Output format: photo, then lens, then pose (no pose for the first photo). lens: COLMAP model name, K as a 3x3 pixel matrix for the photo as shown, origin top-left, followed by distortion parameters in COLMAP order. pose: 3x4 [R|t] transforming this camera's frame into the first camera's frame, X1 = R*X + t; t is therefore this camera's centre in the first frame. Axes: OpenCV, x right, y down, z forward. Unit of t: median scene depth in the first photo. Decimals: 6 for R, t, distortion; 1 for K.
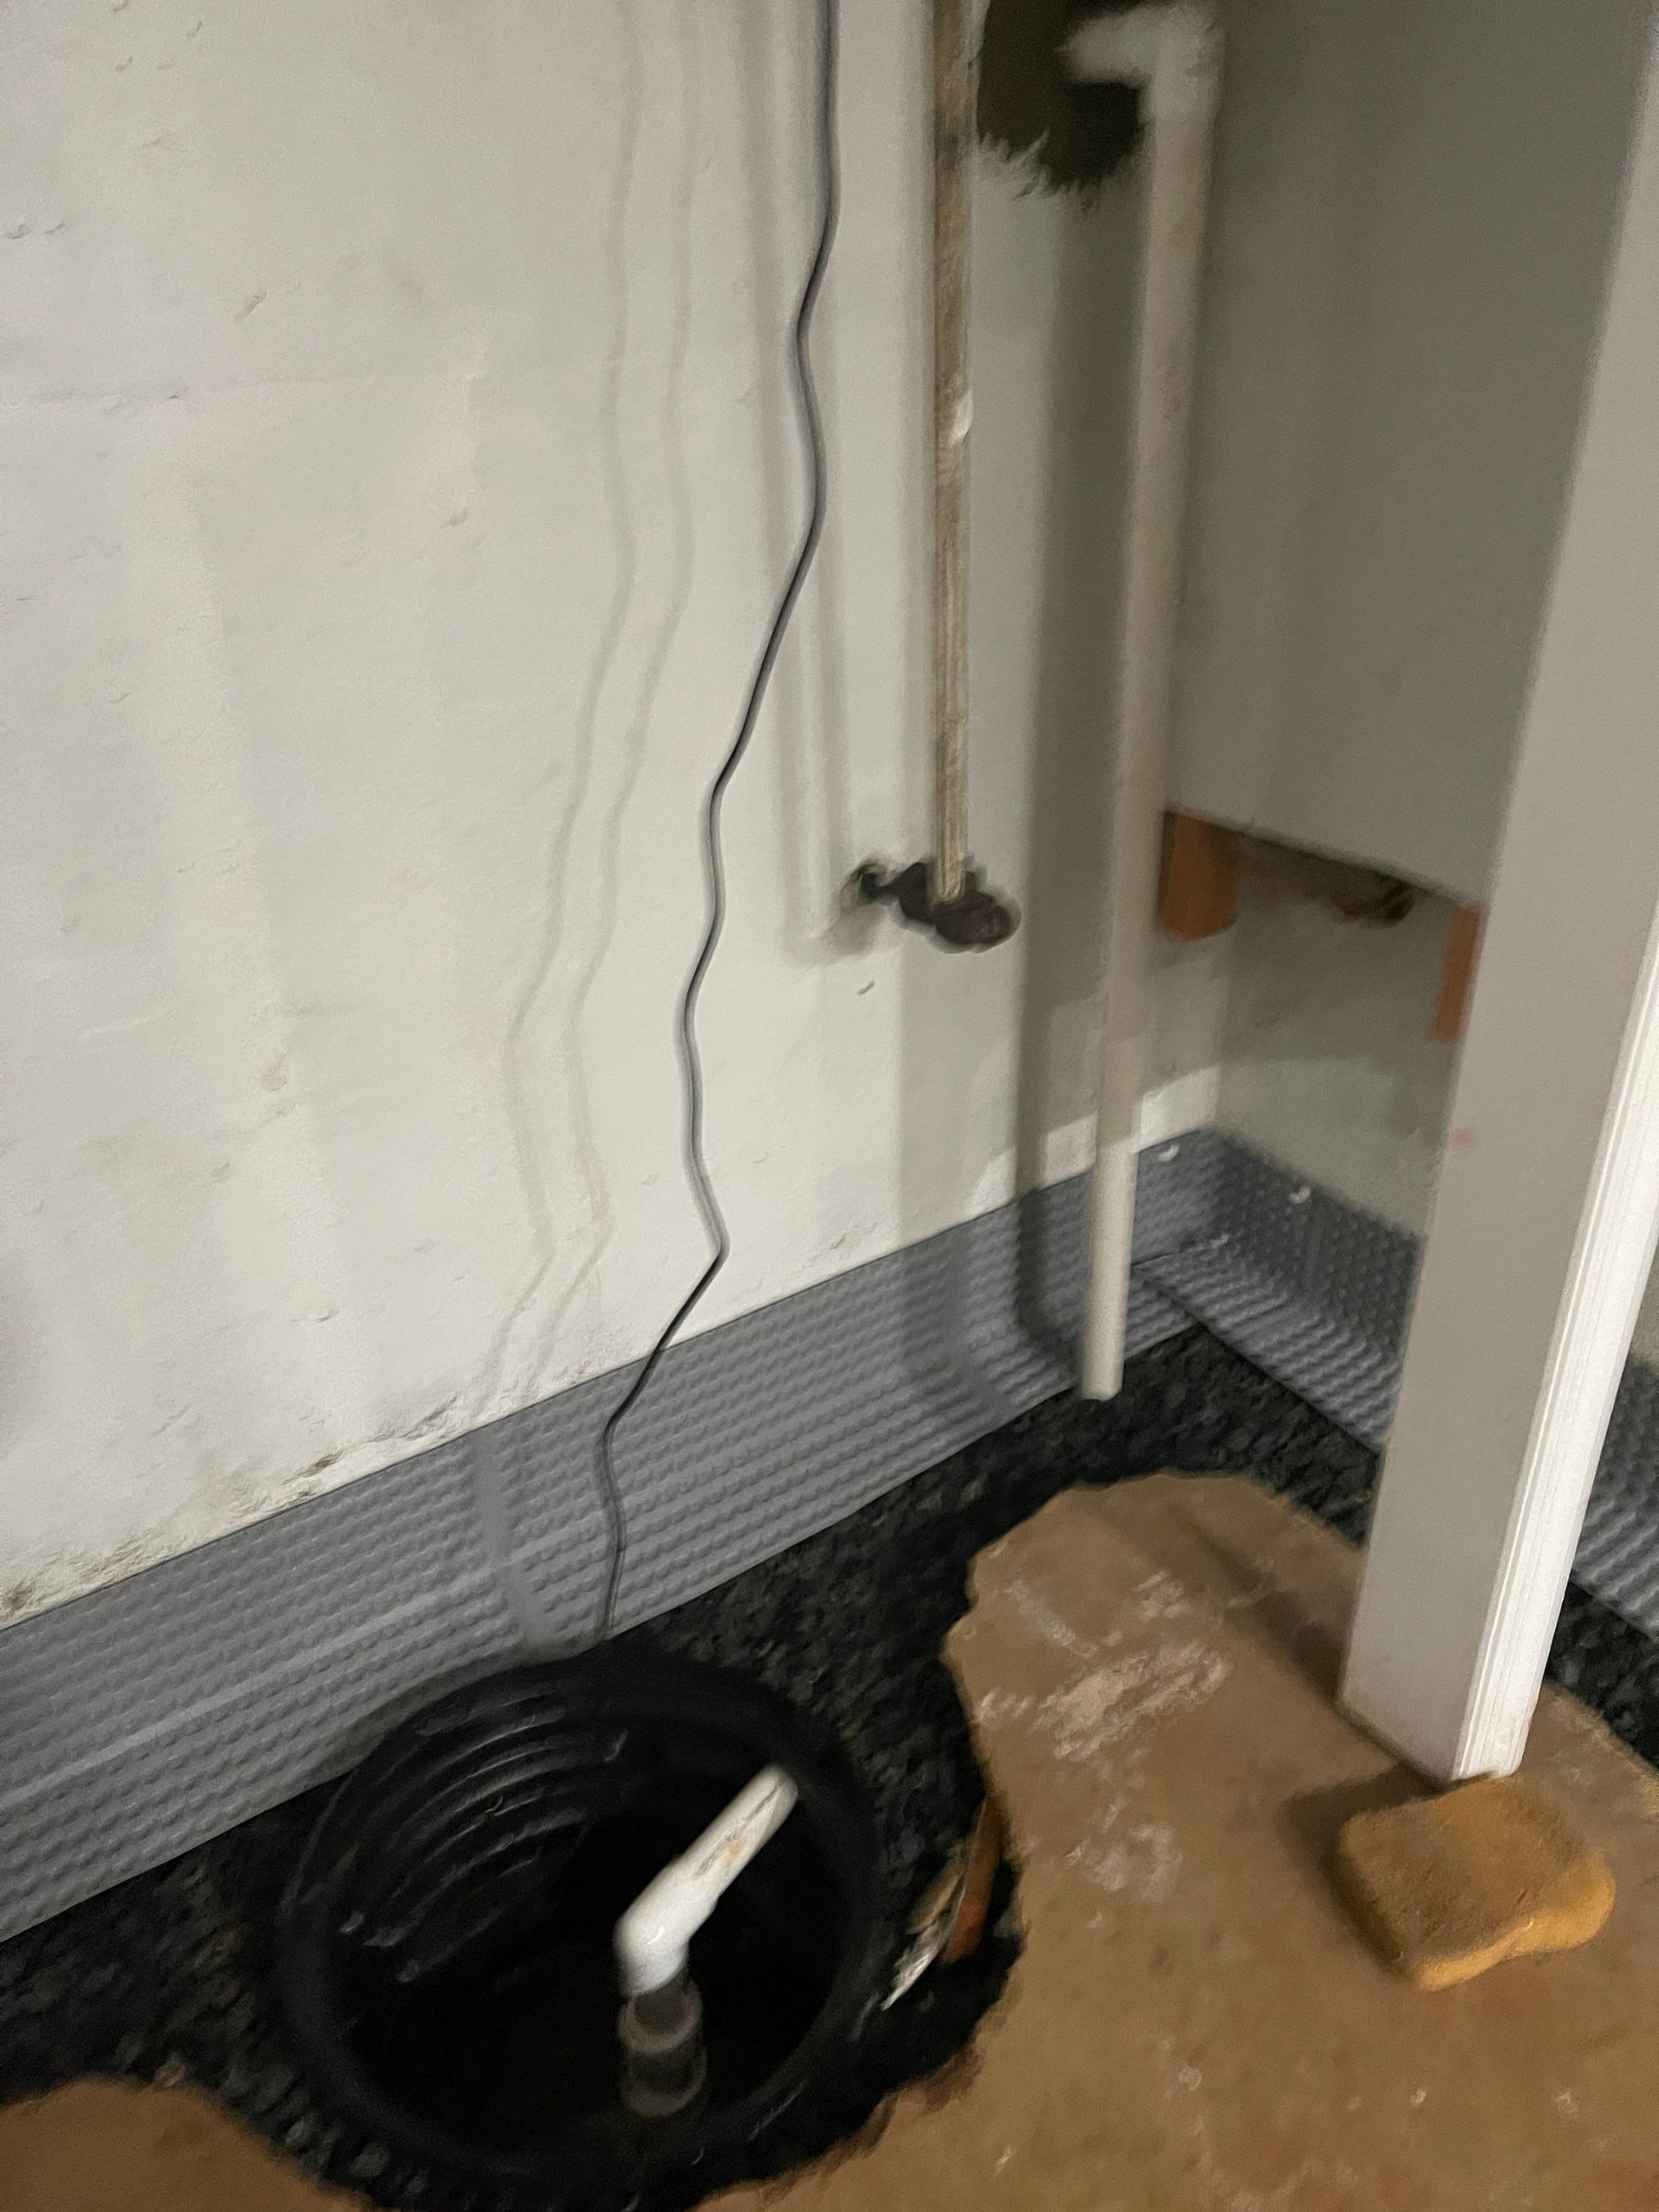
lens RADIAL K [[1671.6, 0, 830.7], [0, 1671.6, 1120.5], [0, 0, 1]] dist [0.078120, -0.121984]
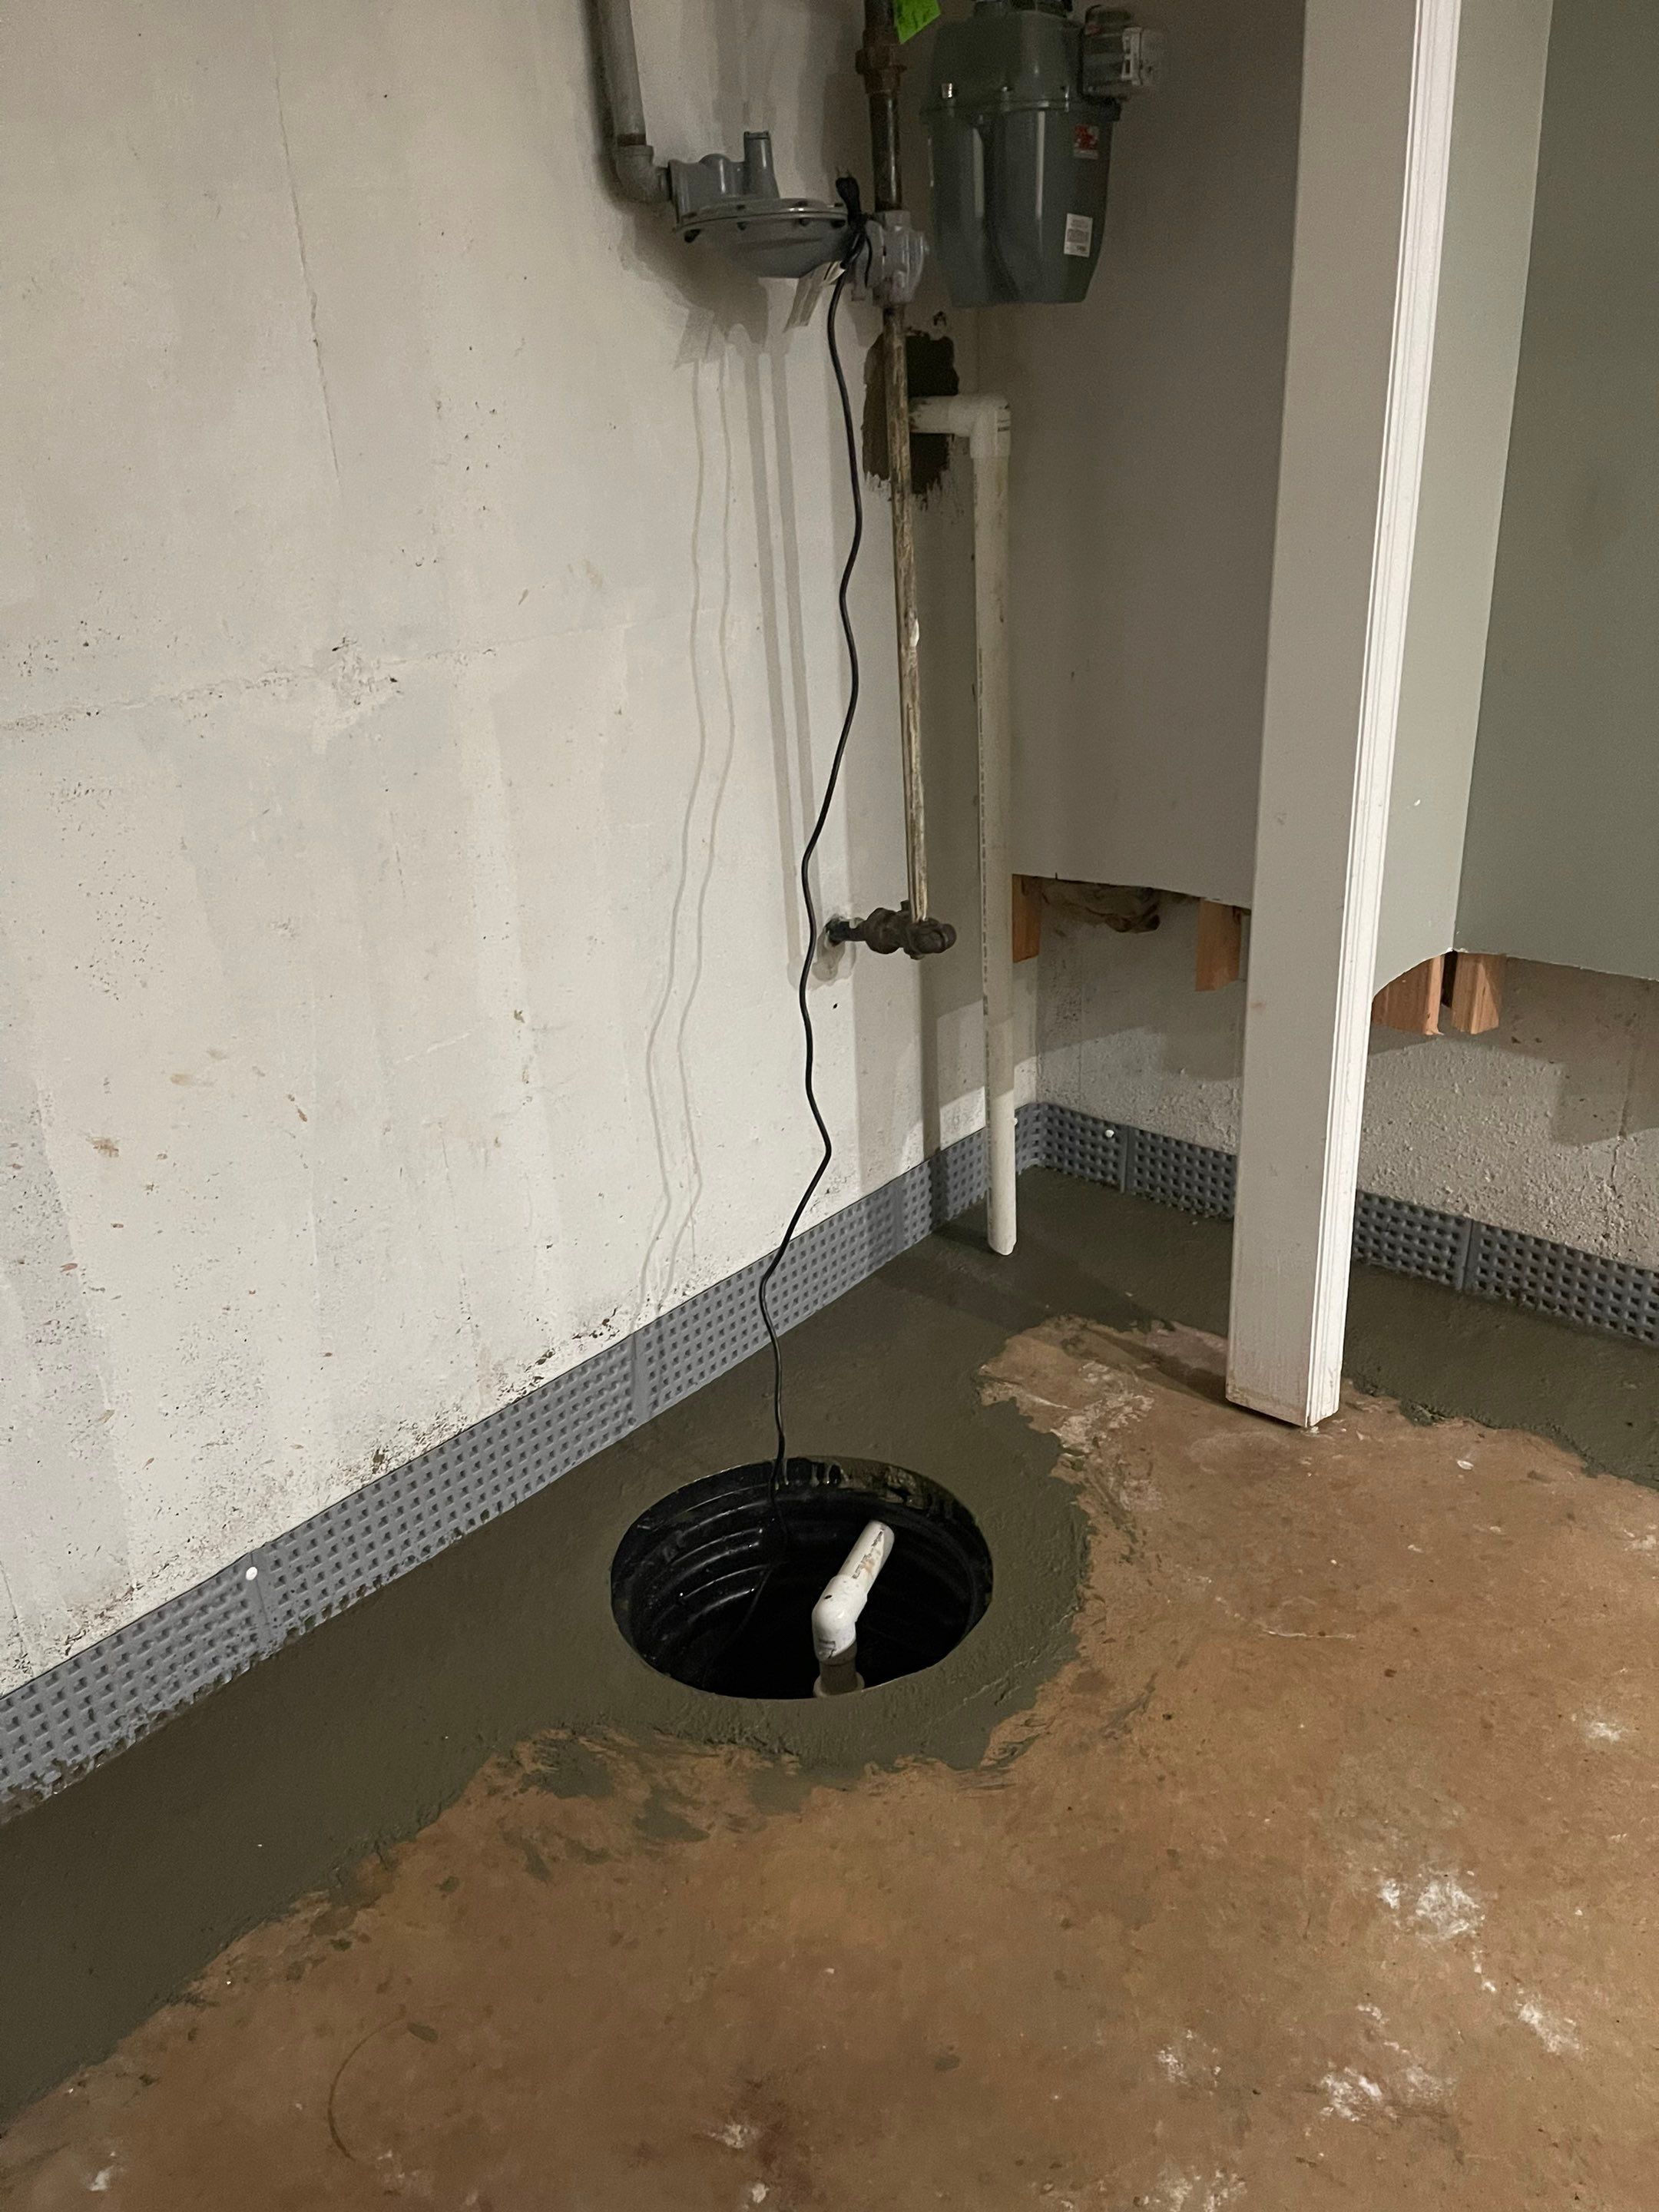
lens RADIAL K [[1642.7, 0, 832.6], [0, 1642.7, 1139.7], [0, 0, 1]] dist [-0.002186, -0.105726]
pose [[0.966938, -0.131616, 0.218423, -0.330986], [0.151523, 0.985452, -0.076972, 0.156051], [-0.205114, 0.107523, 0.972814, -0.412582]]
